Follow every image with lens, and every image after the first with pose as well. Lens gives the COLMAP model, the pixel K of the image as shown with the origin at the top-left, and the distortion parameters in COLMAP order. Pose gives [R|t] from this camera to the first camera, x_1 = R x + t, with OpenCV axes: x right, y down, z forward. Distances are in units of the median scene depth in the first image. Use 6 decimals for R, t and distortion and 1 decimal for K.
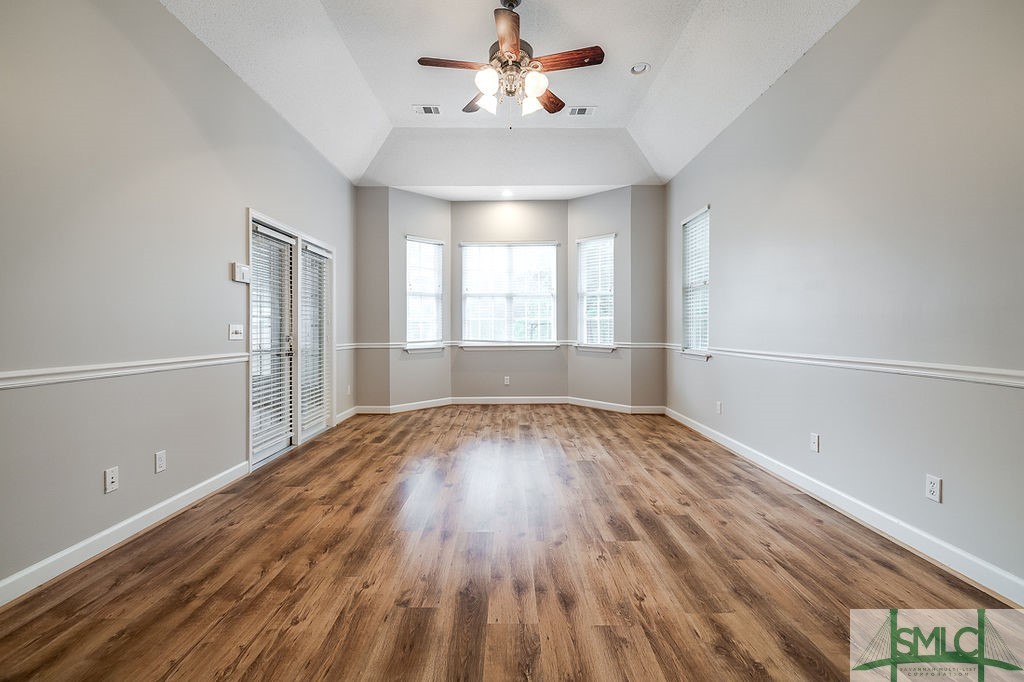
lens RADIAL K [[436.5, 0, 512.8], [0, 436.5, 334.7], [0, 0, 1]] dist [0.000221, 0.000020]
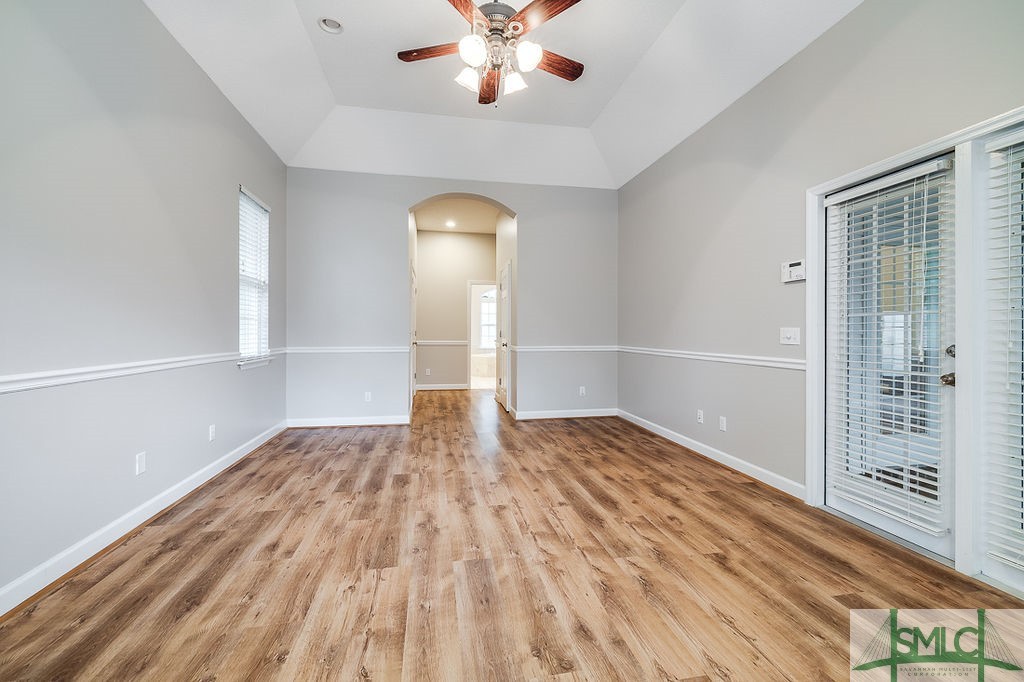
lens RADIAL K [[436.5, 0, 515.5], [0, 436.5, 336.1], [0, 0, 1]] dist [0.000221, 0.000020]
pose [[-0.983436, -0.001533, -0.181252, 0.137372], [-0.004539, 0.999859, 0.016170, -0.023538], [0.181202, 0.016724, -0.983304, 2.226801]]
